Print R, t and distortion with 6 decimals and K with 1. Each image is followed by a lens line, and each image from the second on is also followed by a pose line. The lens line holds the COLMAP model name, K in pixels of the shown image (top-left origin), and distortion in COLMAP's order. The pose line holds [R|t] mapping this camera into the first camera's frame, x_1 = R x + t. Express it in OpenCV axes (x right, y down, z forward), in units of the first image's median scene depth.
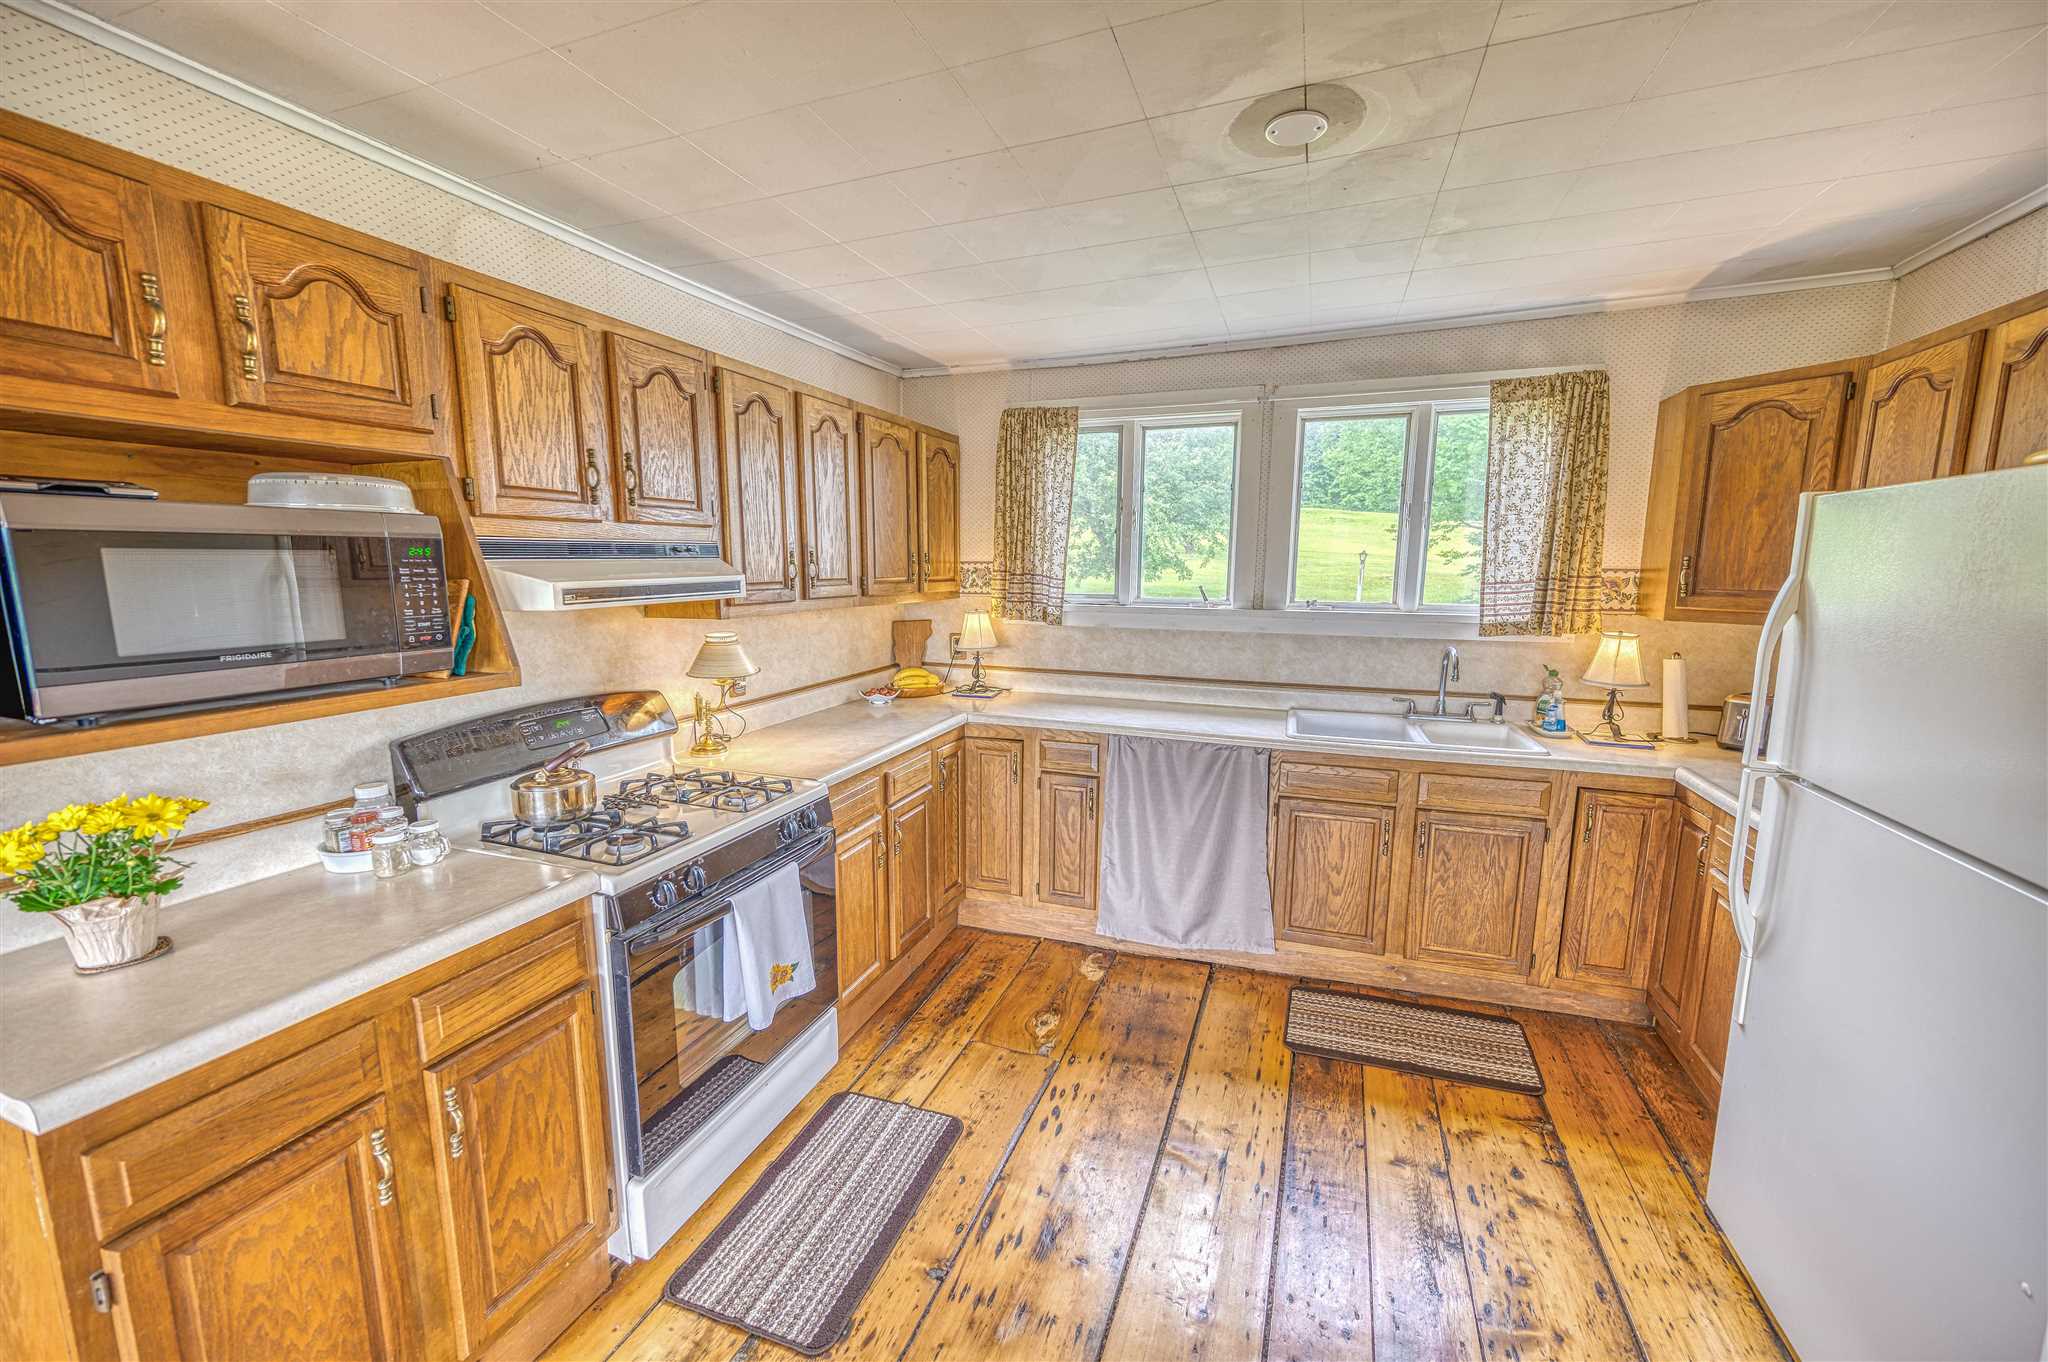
lens RADIAL K [[805.5, 0, 1021.7], [0, 805.5, 685.1], [0, 0, 1]] dist [-0.001872, 0.000223]
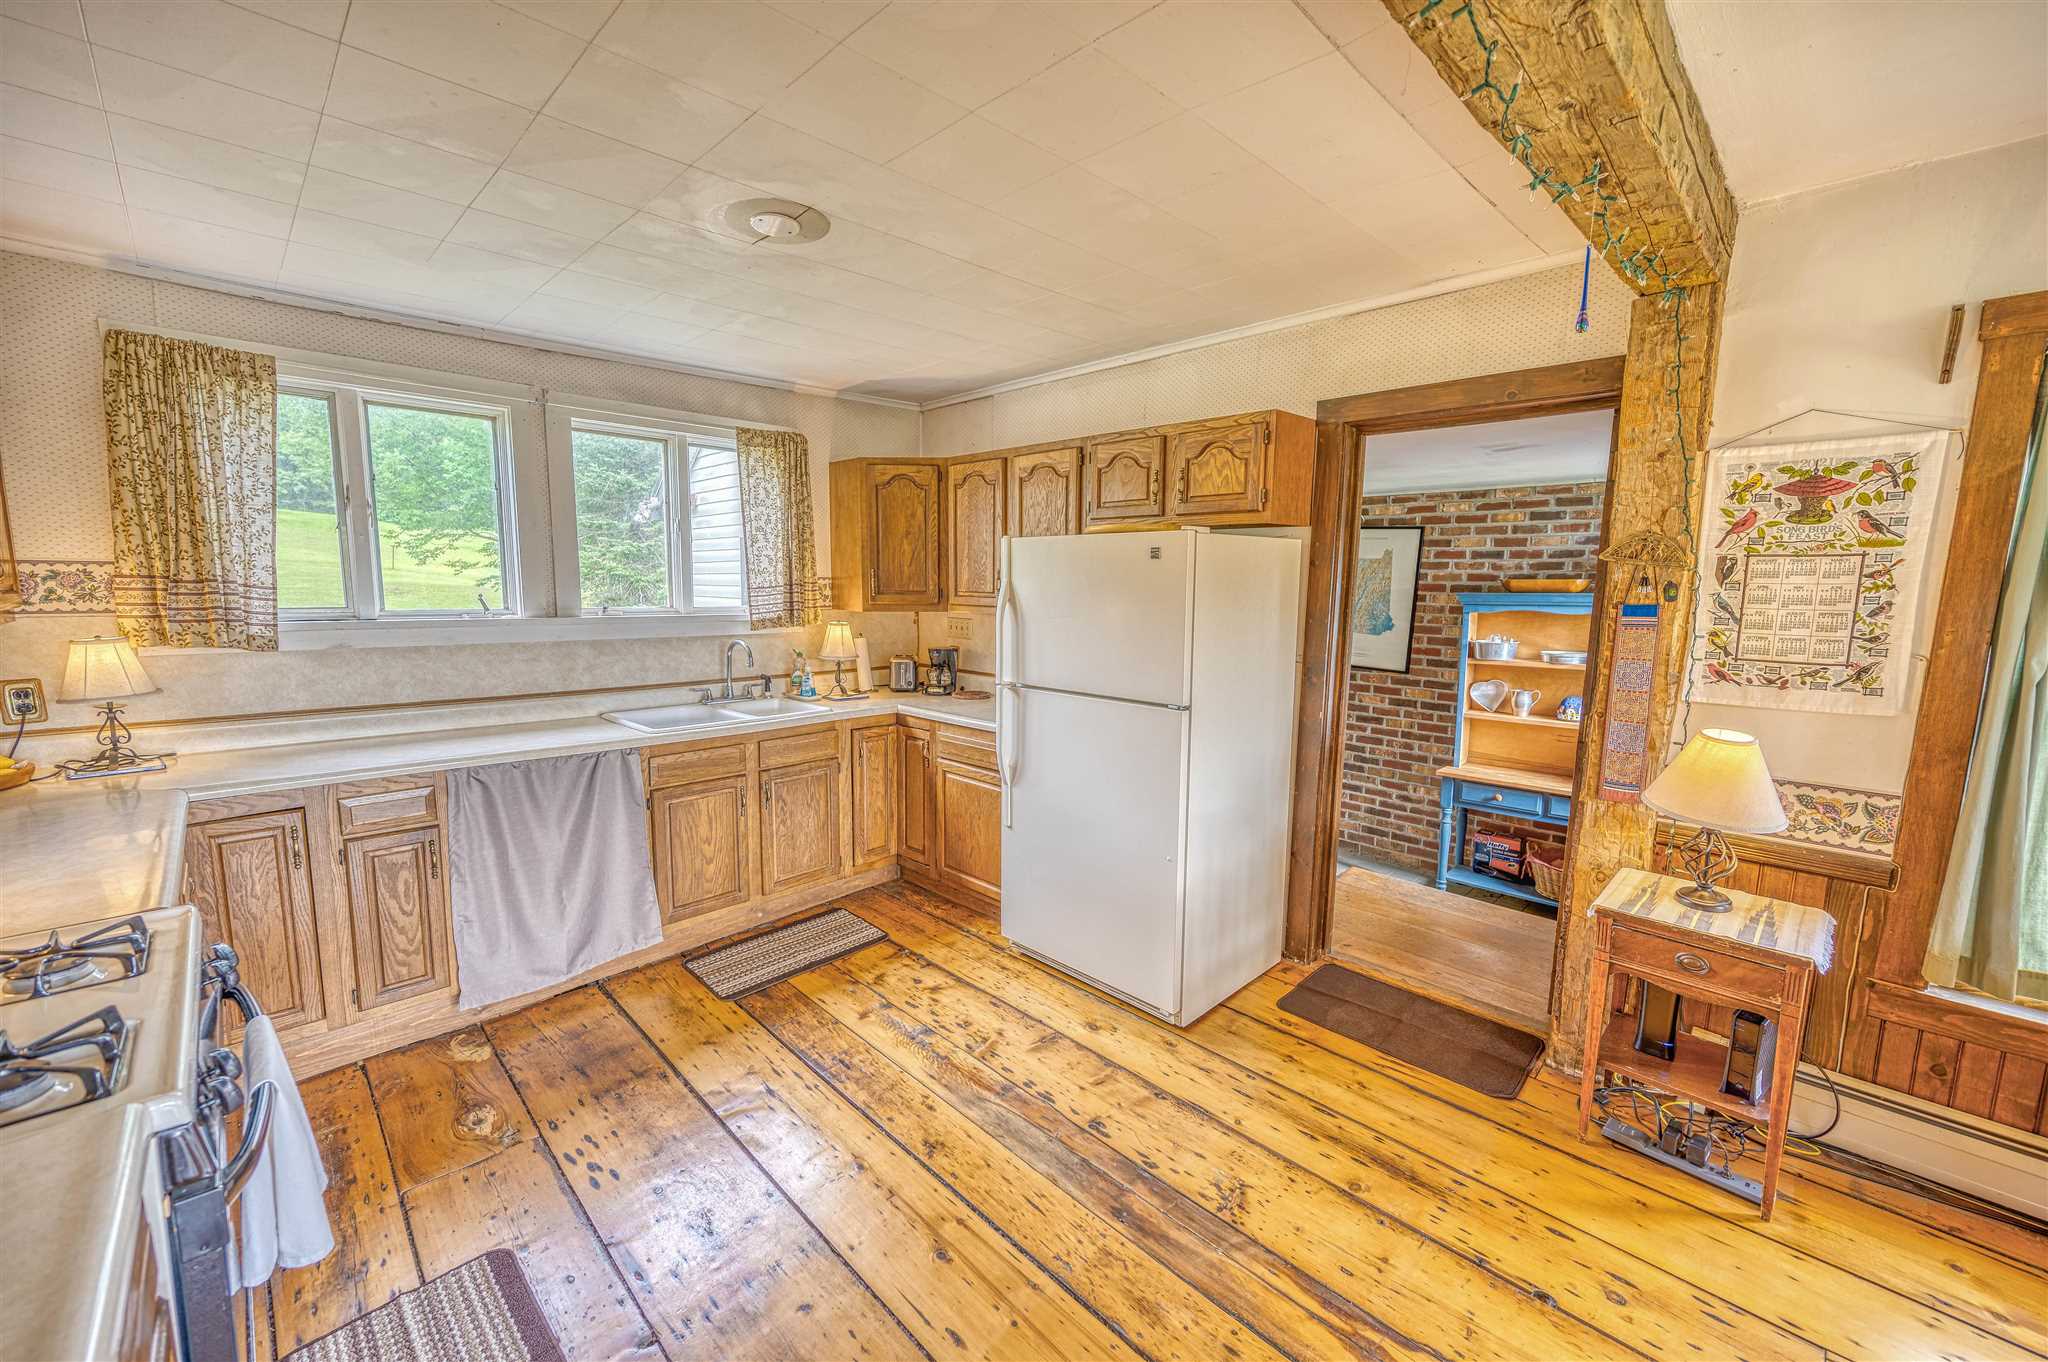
lens RADIAL K [[805.5, 0, 1021.7], [0, 805.5, 685.1], [0, 0, 1]] dist [-0.001872, 0.000223]
pose [[0.413431, -0.114645, 0.903289, -0.423707], [0.127629, 0.989544, 0.067177, -0.007642], [-0.901546, 0.087513, 0.423740, 0.105547]]
